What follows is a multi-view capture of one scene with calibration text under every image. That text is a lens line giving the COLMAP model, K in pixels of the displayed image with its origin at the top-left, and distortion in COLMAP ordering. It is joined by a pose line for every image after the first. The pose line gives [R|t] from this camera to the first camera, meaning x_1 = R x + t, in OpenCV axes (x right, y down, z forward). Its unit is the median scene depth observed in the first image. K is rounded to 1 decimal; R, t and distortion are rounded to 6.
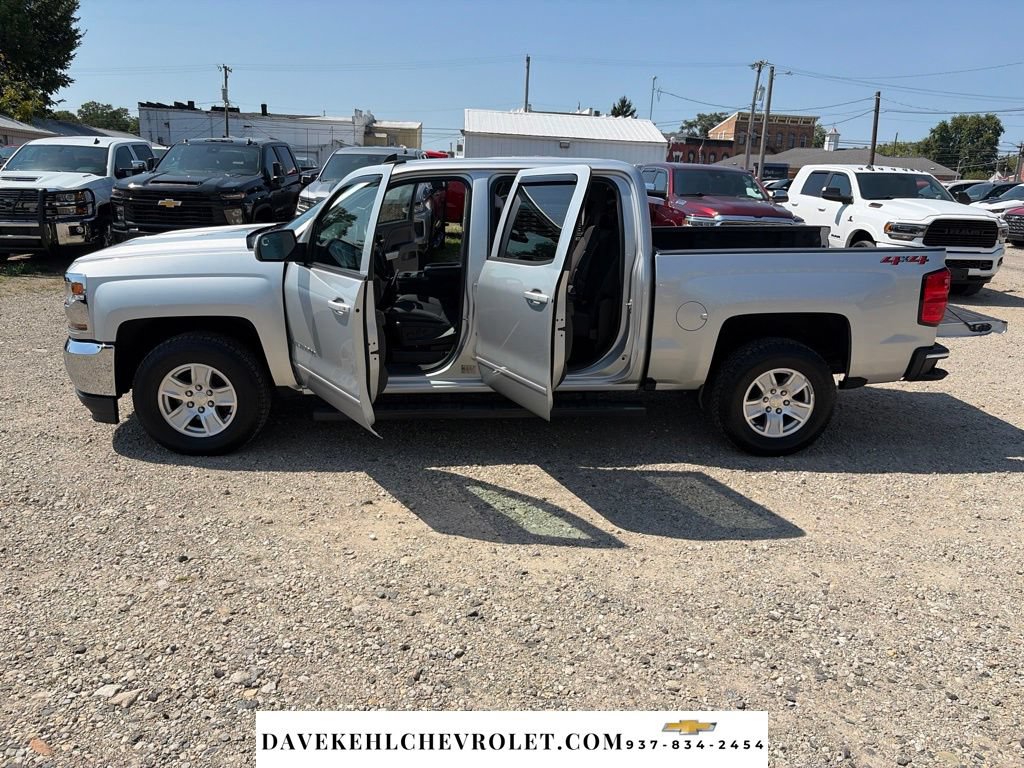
lens RADIAL K [[784.5, 0, 512.3], [0, 784.5, 388.0], [0, 0, 1]] dist [0.045589, -0.053863]
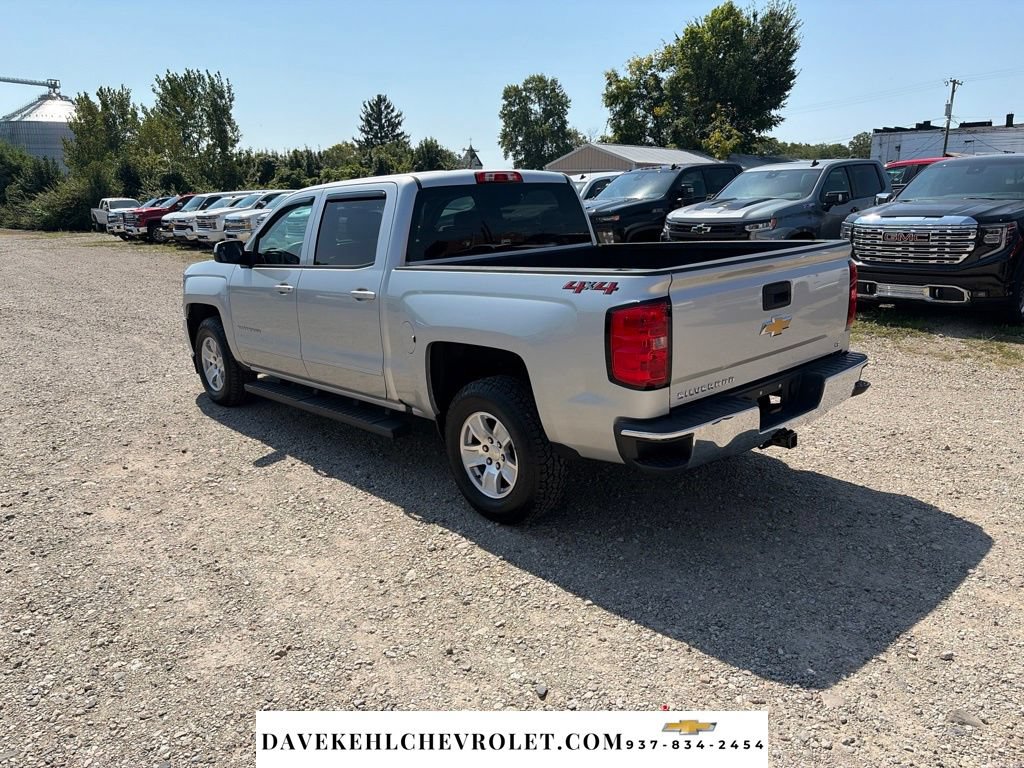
lens RADIAL K [[784.5, 0, 510.5], [0, 784.5, 380.2], [0, 0, 1]] dist [0.045589, -0.053863]
pose [[0.610924, 0.132842, -0.780464, 1.015078], [-0.163780, 0.985703, 0.039573, -0.096990], [0.774563, 0.103649, 0.623947, 0.525826]]
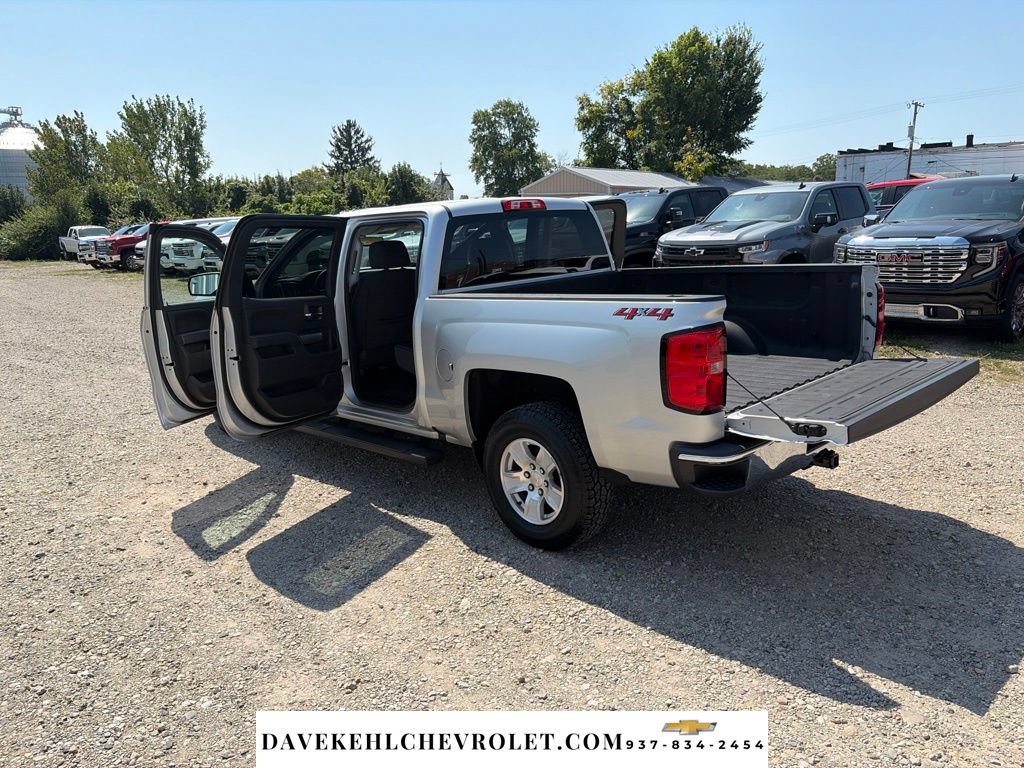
lens RADIAL K [[784.5, 0, 509.0], [0, 784.5, 390.7], [0, 0, 1]] dist [0.045589, -0.053863]
pose [[0.639076, 0.109622, -0.761292, 0.971015], [-0.146781, 0.988983, 0.019192, -0.089794], [0.755008, 0.099478, 0.648125, 0.465532]]
